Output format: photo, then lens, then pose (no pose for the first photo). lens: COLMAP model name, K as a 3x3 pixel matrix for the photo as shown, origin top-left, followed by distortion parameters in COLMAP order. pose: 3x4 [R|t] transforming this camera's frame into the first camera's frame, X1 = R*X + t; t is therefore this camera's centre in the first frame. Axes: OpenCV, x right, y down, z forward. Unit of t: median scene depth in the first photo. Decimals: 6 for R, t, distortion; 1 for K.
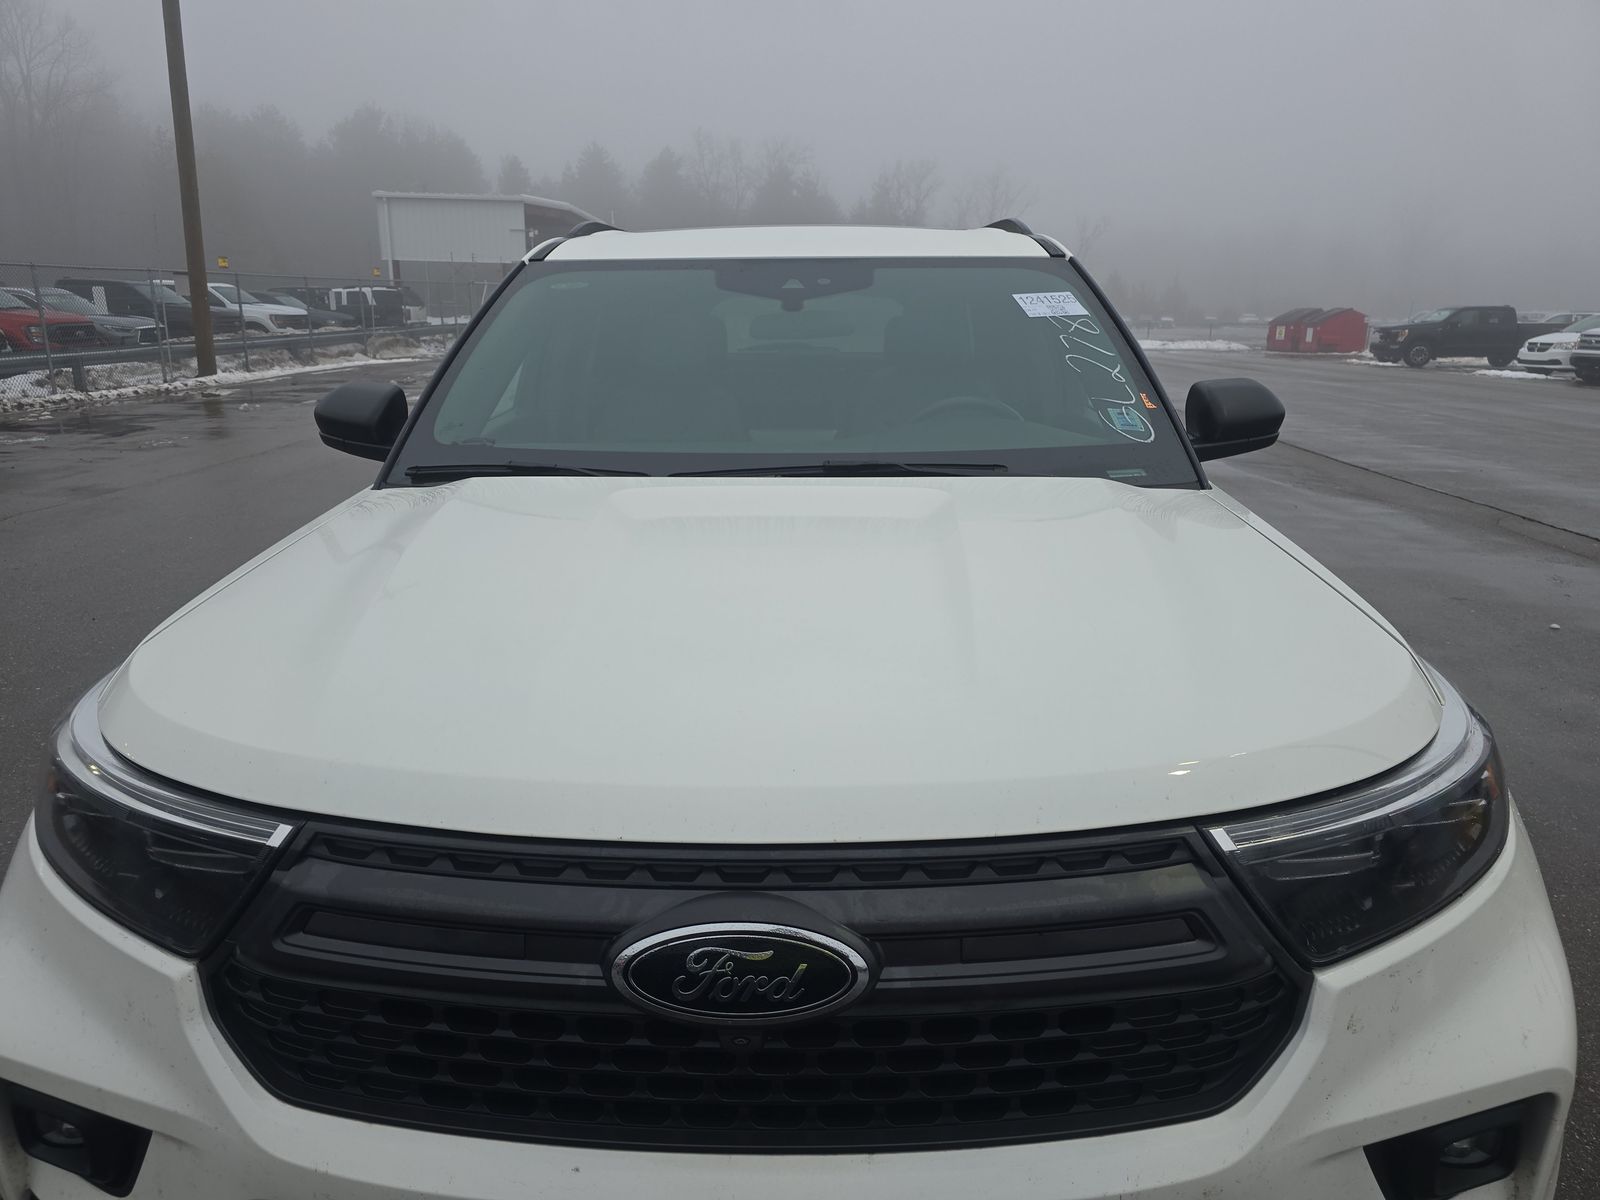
lens RADIAL K [[1038.1, 0, 782.6], [0, 1038.1, 604.0], [0, 0, 1]] dist [0.075455, -0.066796]
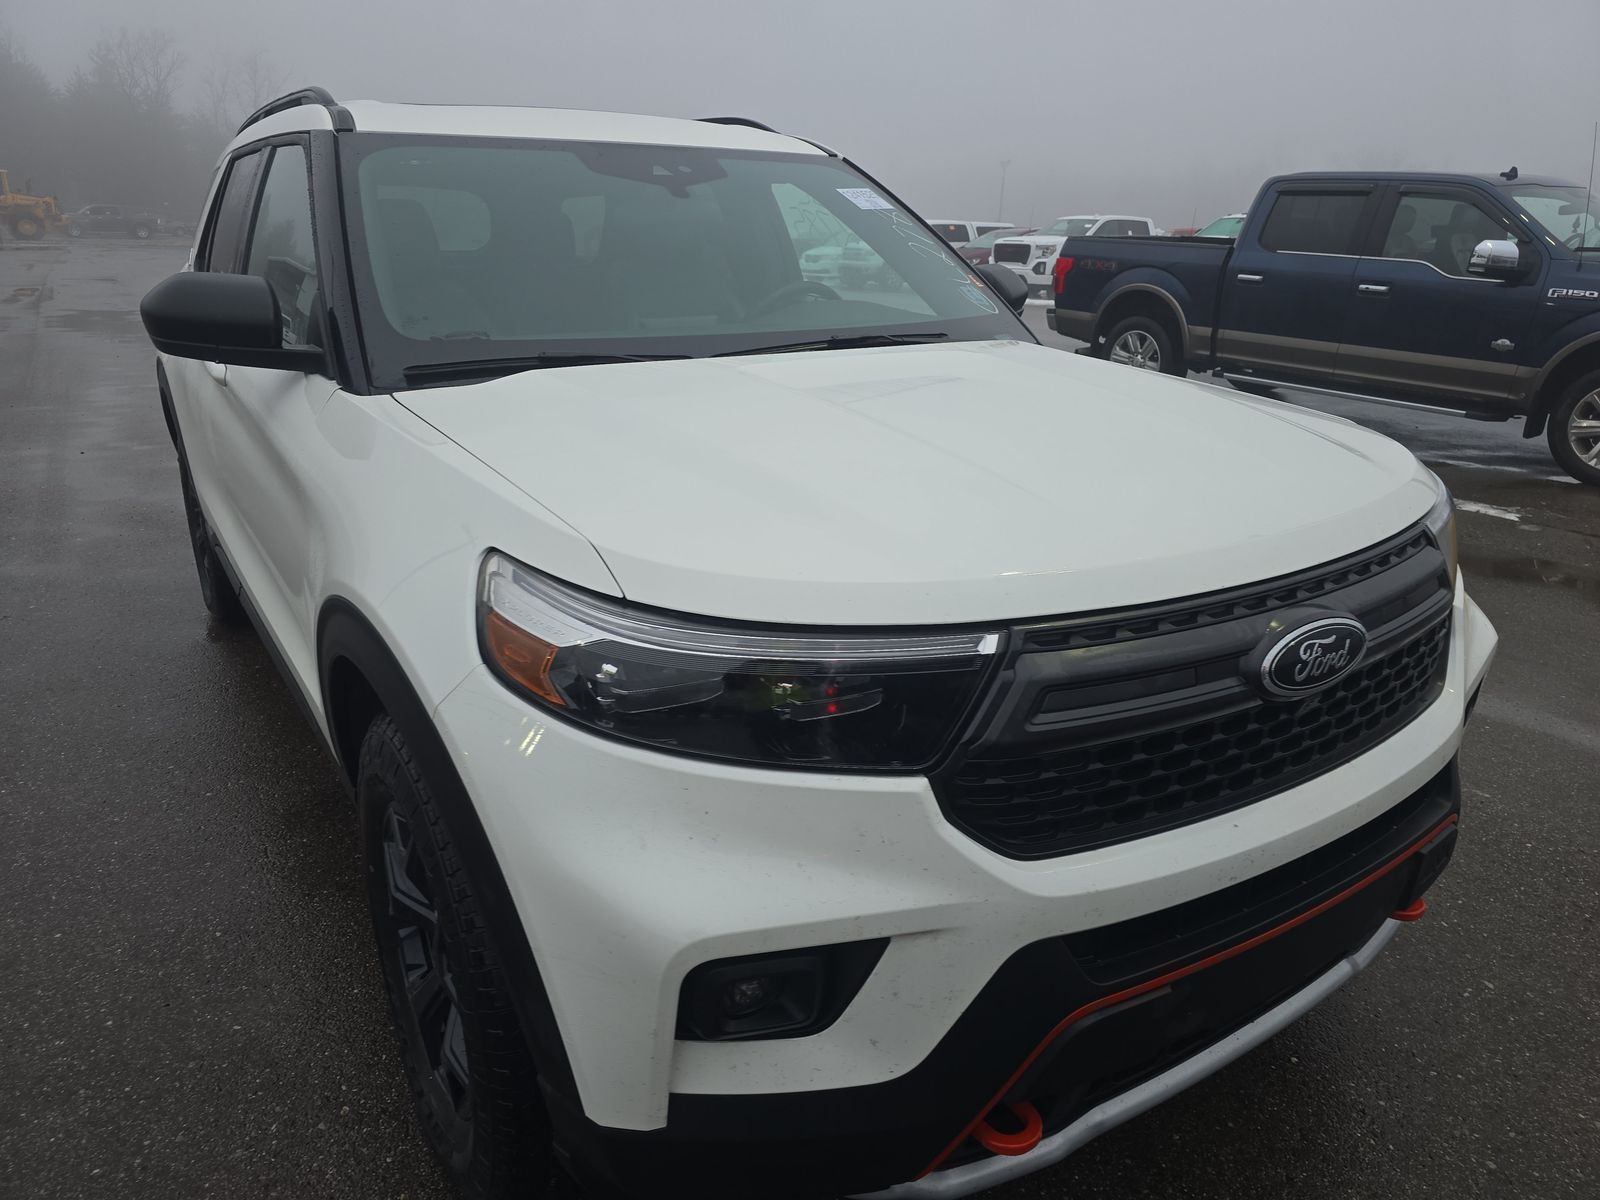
lens RADIAL K [[1038.1, 0, 782.6], [0, 1038.1, 604.0], [0, 0, 1]] dist [0.075455, -0.066796]
pose [[0.830195, -0.178939, 0.527975, -0.642837], [0.136779, 0.983518, 0.118257, 0.005327], [-0.540433, -0.025961, 0.840986, 0.084603]]
